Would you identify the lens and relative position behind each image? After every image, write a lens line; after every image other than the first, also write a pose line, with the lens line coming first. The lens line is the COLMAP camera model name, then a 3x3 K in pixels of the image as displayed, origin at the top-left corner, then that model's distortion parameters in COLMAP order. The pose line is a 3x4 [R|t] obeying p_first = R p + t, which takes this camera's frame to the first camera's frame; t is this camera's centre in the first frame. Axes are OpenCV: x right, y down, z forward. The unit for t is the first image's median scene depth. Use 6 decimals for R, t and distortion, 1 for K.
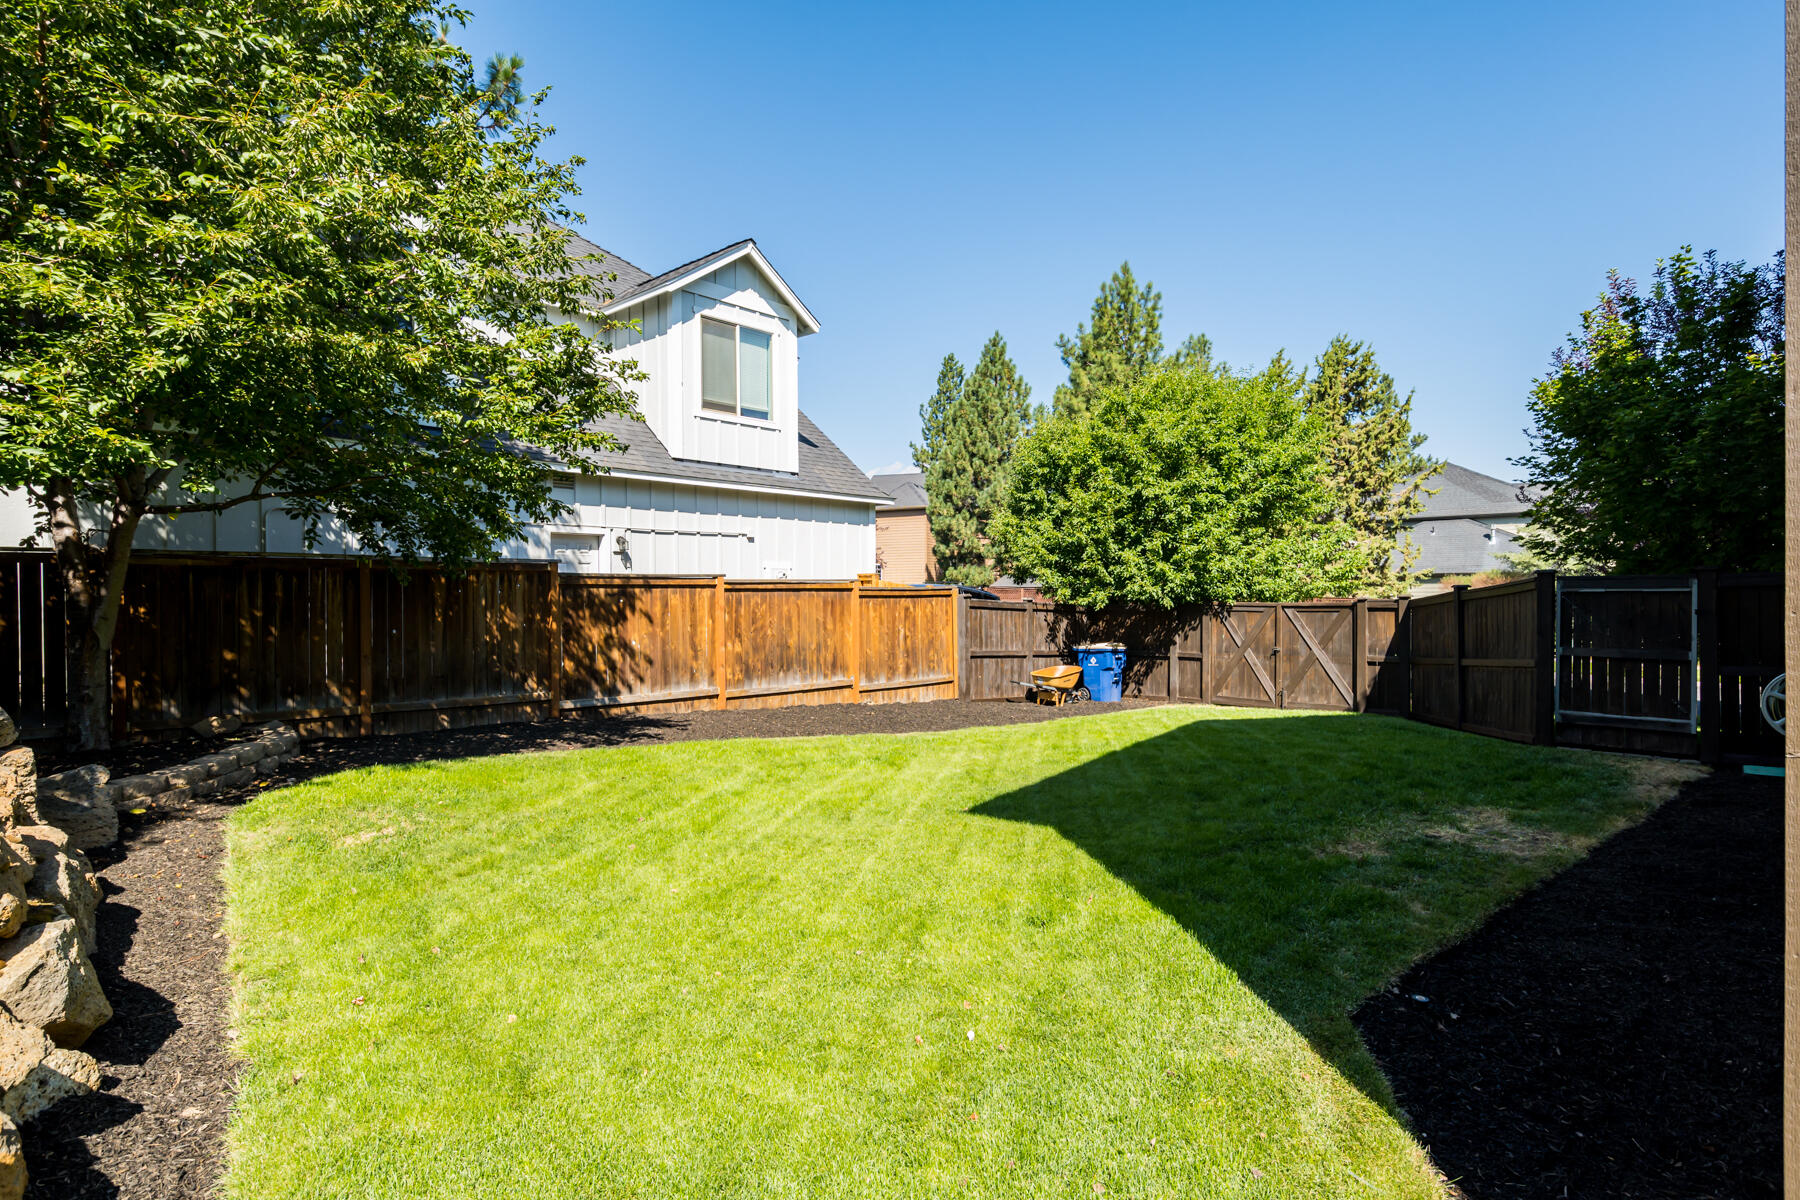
lens RADIAL K [[905.3, 0, 898.0], [0, 905.3, 597.9], [0, 0, 1]] dist [-0.023422, 0.011934]
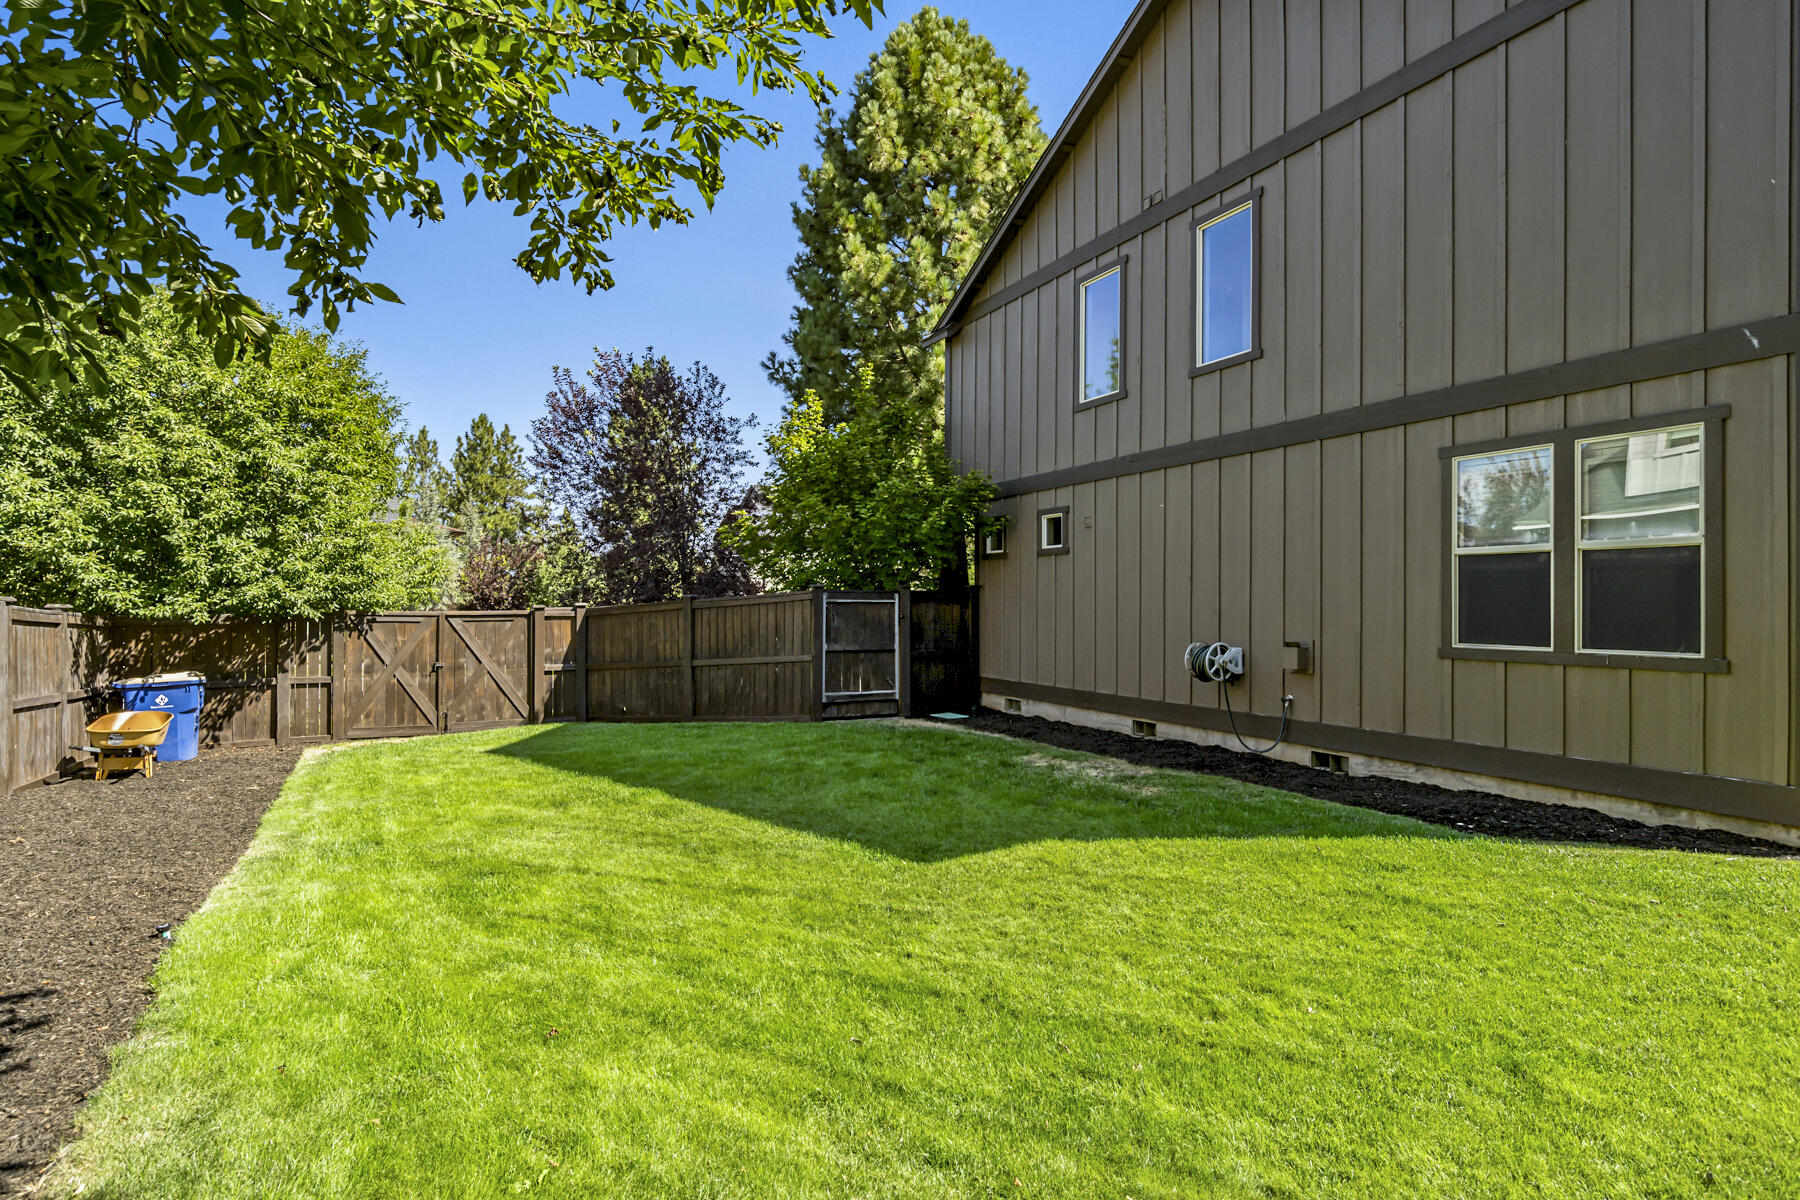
lens RADIAL K [[905.3, 0, 918.3], [0, 905.3, 600.7], [0, 0, 1]] dist [-0.023422, 0.011934]
pose [[0.239892, 0.010988, 0.970737, -0.553166], [-0.000589, 0.999937, -0.011172, 0.006817], [-0.970799, 0.002108, 0.239883, 0.605446]]
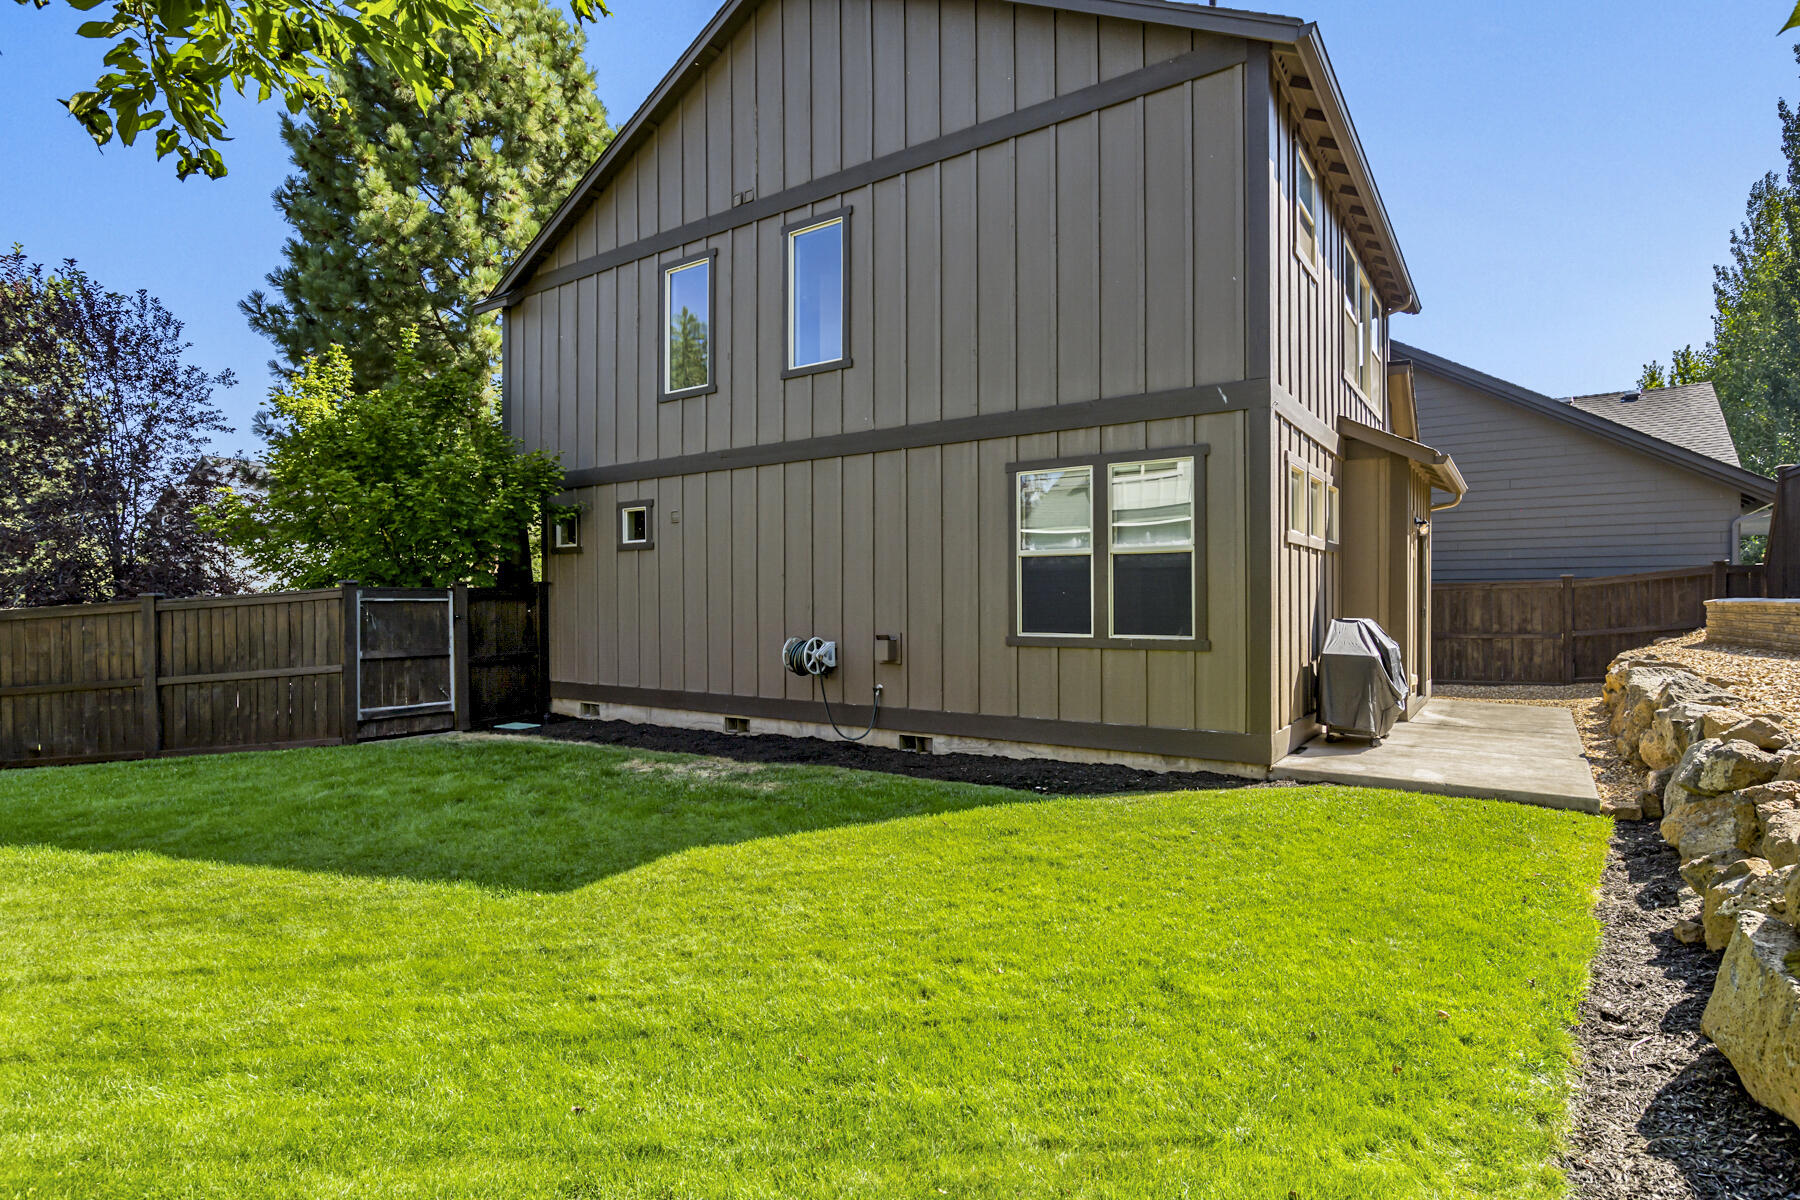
lens RADIAL K [[905.3, 0, 899.3], [0, 905.3, 602.6], [0, 0, 1]] dist [-0.023422, 0.011934]
pose [[-0.247779, 0.004916, 0.968804, -0.534917], [0.010478, 0.999942, -0.002394, 0.005310], [-0.968760, 0.009558, -0.247817, 0.693136]]
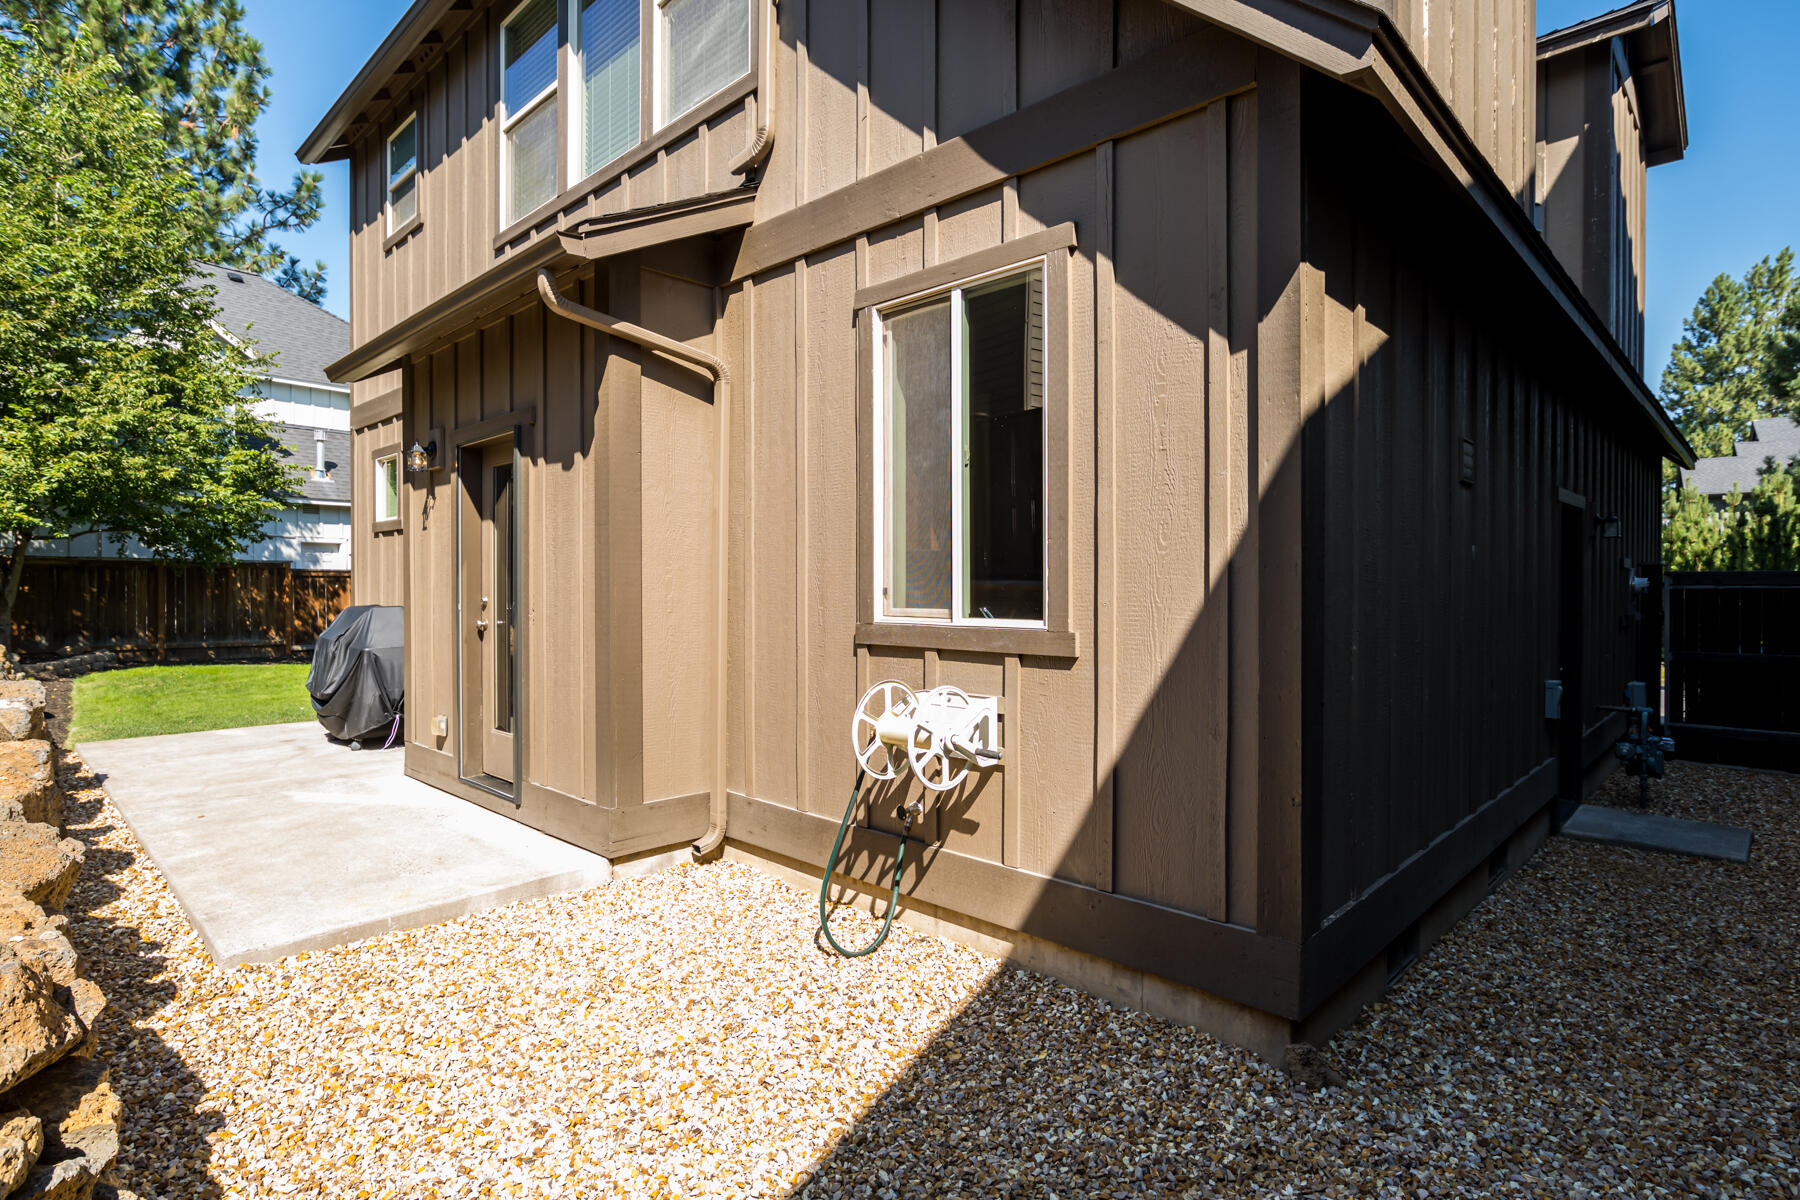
lens RADIAL K [[905.3, 0, 889.5], [0, 905.3, 583.6], [0, 0, 1]] dist [-0.023422, 0.011934]
pose [[0.995801, 0.004703, 0.091421, 0.564028], [-0.004428, 0.999985, -0.003206, 0.001535], [-0.091434, 0.002788, 0.995807, -0.741747]]
